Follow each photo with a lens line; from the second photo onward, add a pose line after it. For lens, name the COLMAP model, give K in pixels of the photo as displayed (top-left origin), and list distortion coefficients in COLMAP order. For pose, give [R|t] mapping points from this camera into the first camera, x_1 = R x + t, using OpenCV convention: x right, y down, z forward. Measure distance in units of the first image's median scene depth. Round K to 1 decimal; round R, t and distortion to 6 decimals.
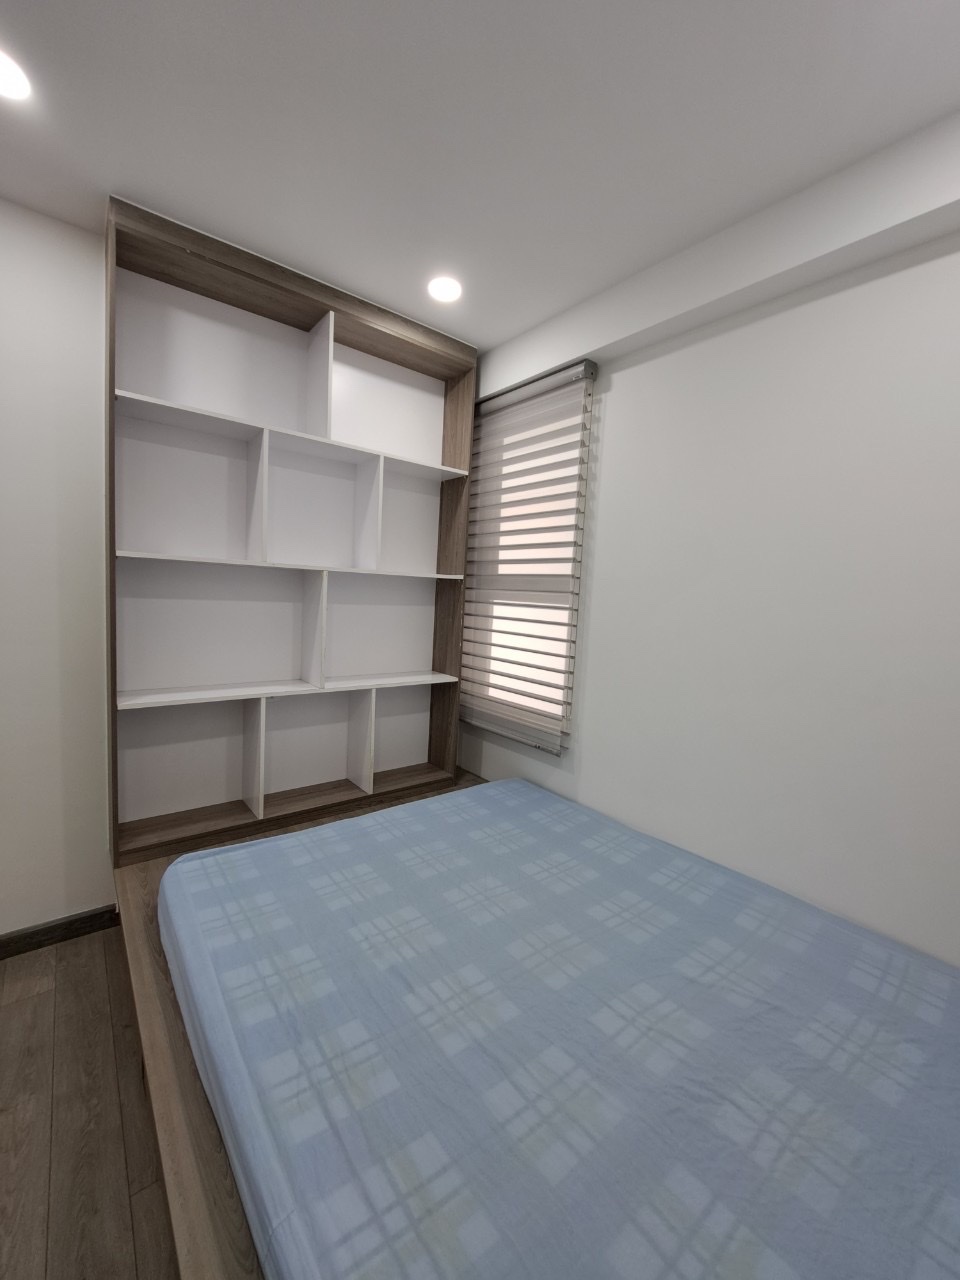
lens RADIAL K [[509.5, 0, 468.5], [0, 509.5, 637.5], [0, 0, 1]] dist [-0.008994, -0.000846]
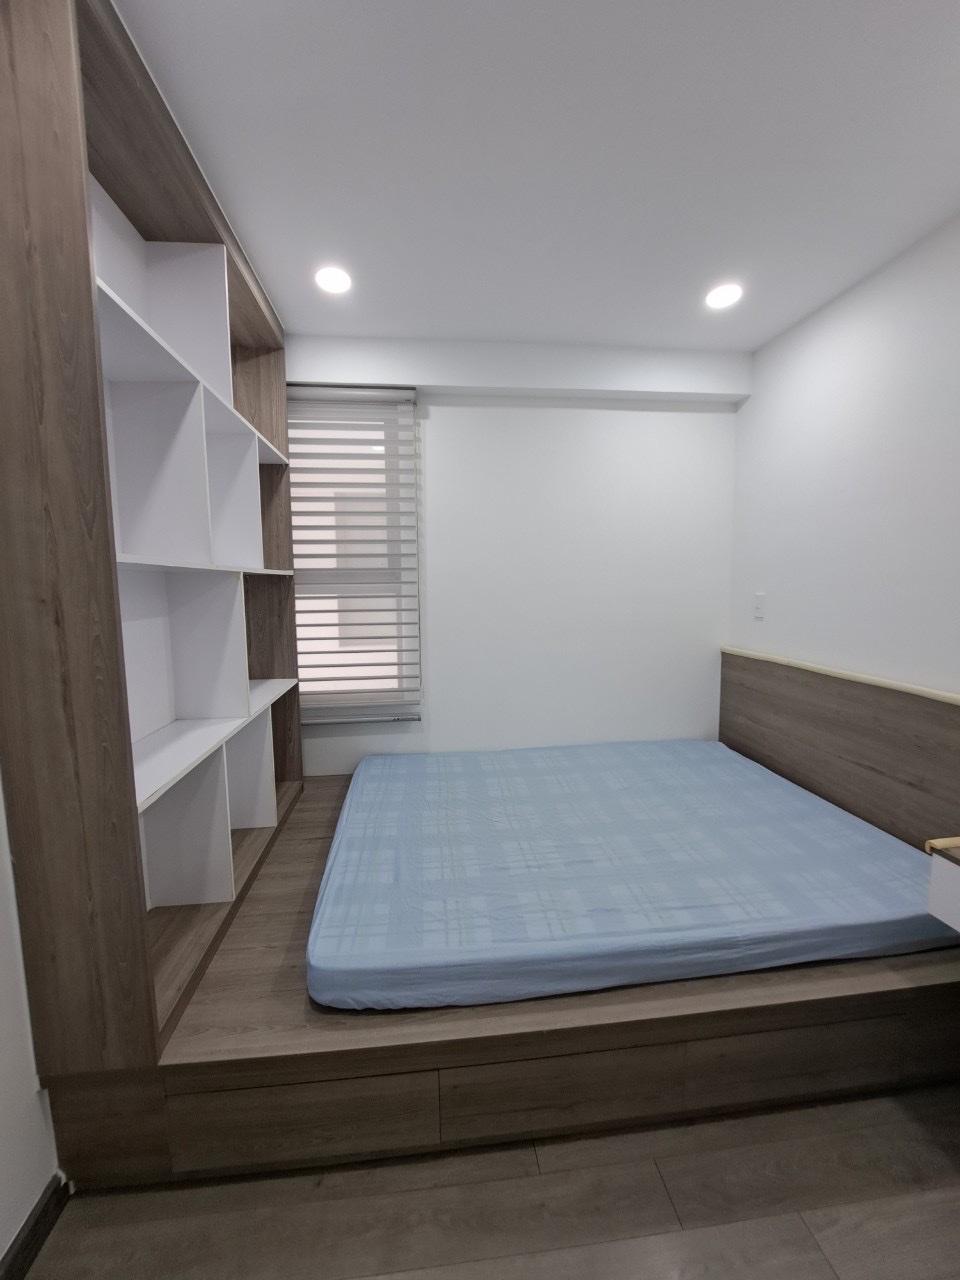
lens RADIAL K [[509.5, 0, 468.5], [0, 509.5, 637.5], [0, 0, 1]] dist [-0.008994, -0.000846]
pose [[0.527302, -0.140465, 0.837987, -0.795849], [0.108360, 0.989305, 0.097644, -0.068574], [-0.842740, 0.039316, 0.536883, 0.272704]]
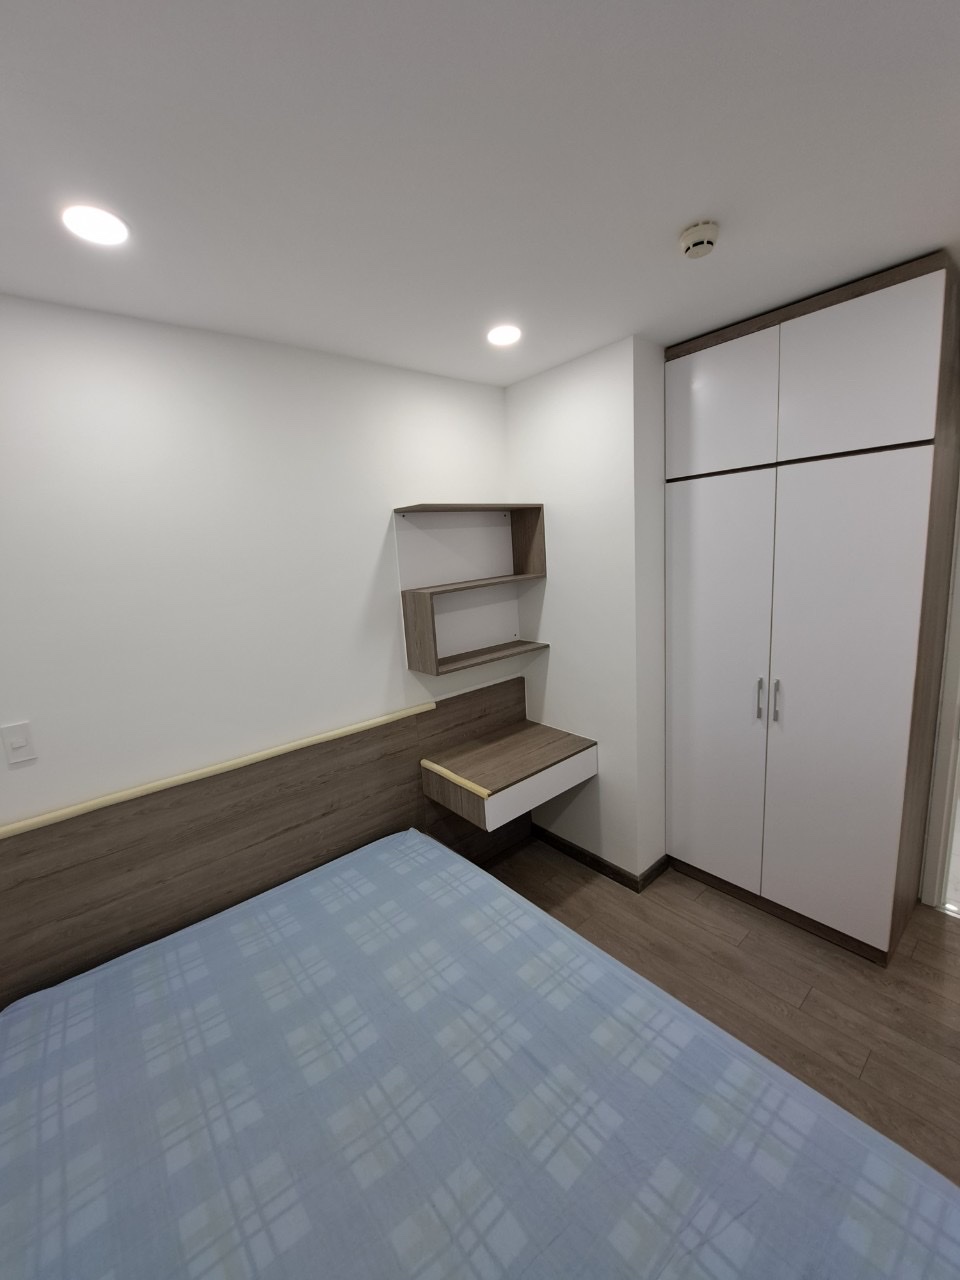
lens RADIAL K [[509.5, 0, 468.5], [0, 509.5, 637.5], [0, 0, 1]] dist [-0.008994, -0.000846]
pose [[-0.999386, 0.027352, -0.021884, 0.010478], [0.020702, 0.965151, 0.260873, -0.276973], [0.028257, 0.260260, -0.965125, 1.040330]]
